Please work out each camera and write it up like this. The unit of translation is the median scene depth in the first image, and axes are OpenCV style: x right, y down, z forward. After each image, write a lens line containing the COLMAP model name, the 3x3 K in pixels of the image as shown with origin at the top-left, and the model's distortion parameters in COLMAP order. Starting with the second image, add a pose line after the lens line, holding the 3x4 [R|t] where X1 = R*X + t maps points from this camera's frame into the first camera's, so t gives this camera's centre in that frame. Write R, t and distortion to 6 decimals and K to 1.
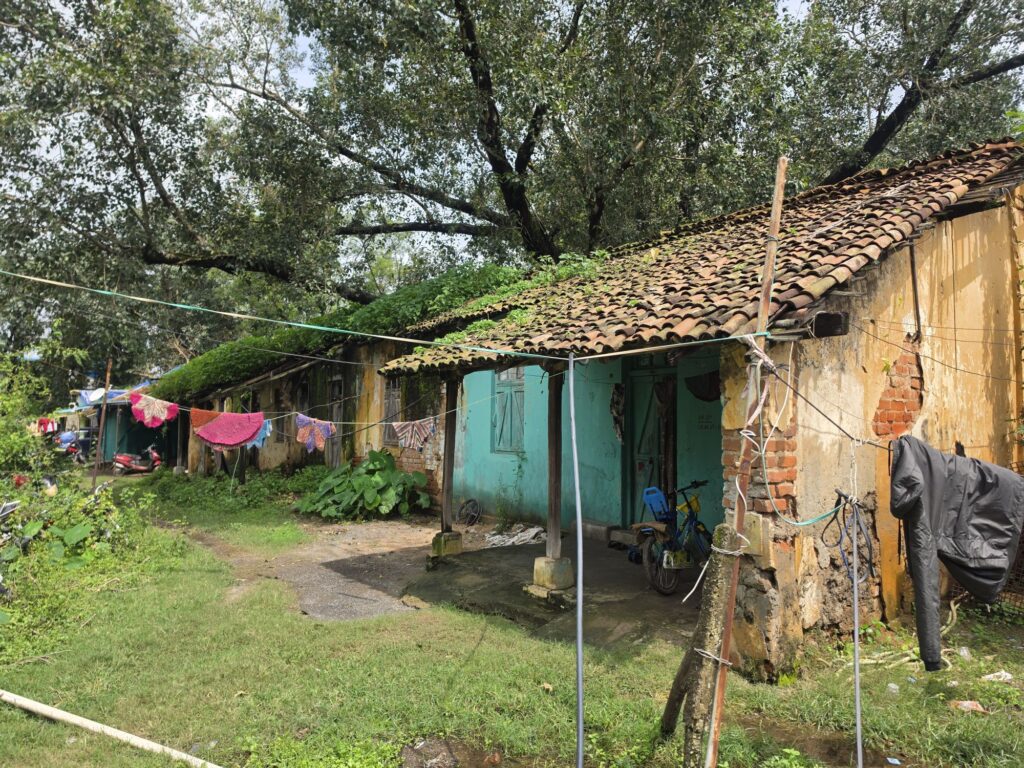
lens RADIAL K [[681.1, 0, 510.3], [0, 681.1, 380.2], [0, 0, 1]] dist [0.042708, -0.058291]
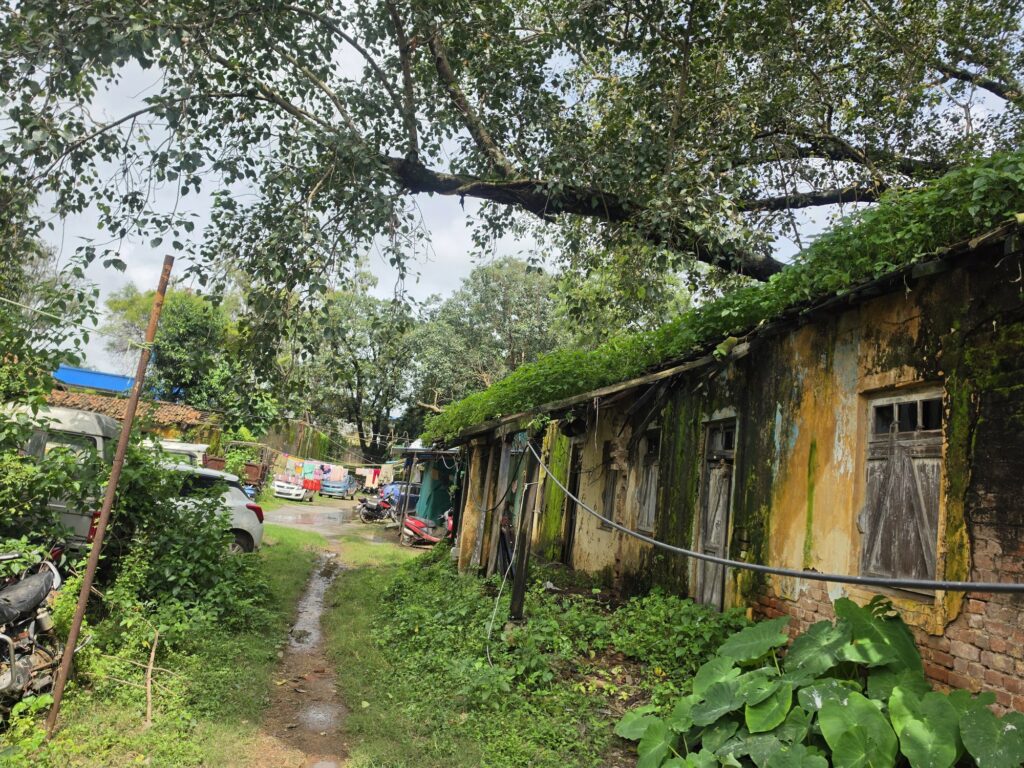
lens RADIAL K [[693.4, 0, 511.3], [0, 693.4, 391.4], [0, 0, 1]] dist [0.062791, -0.097936]
pose [[0.886880, 0.030940, -0.460962, -0.160090], [-0.077734, 0.993524, -0.082872, 0.033182], [0.455412, 0.109330, 0.883542, 0.493066]]
